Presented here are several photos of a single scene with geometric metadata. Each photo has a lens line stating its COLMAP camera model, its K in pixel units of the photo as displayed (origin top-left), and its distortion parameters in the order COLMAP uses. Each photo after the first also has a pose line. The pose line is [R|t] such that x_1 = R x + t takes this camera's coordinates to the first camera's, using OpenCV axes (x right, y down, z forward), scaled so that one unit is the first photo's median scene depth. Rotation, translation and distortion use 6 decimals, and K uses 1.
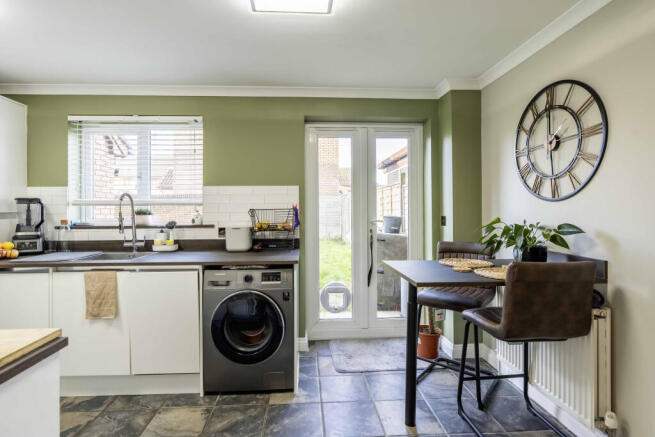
lens RADIAL K [[331.2, 0, 325.8], [0, 331.2, 212.4], [0, 0, 1]] dist [-0.005193, 0.000838]
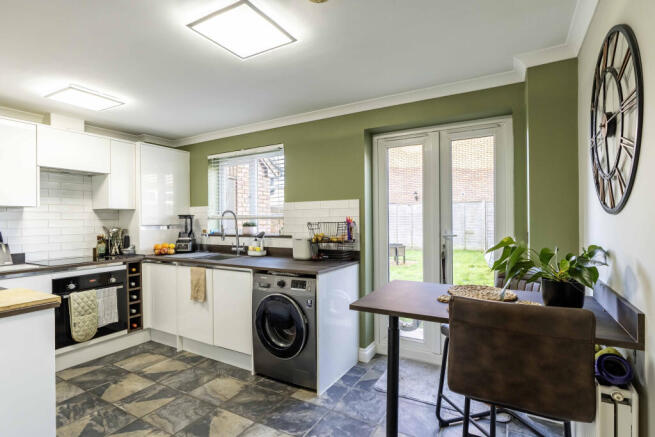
lens RADIAL K [[331.9, 0, 327.2], [0, 331.9, 223.3], [0, 0, 1]] dist [-0.002663, -0.000816]
pose [[0.831954, 0.004507, -0.554826, 0.445024], [0.001139, 0.999951, 0.009829, -0.018156], [0.554843, -0.008809, 0.831908, 0.104378]]
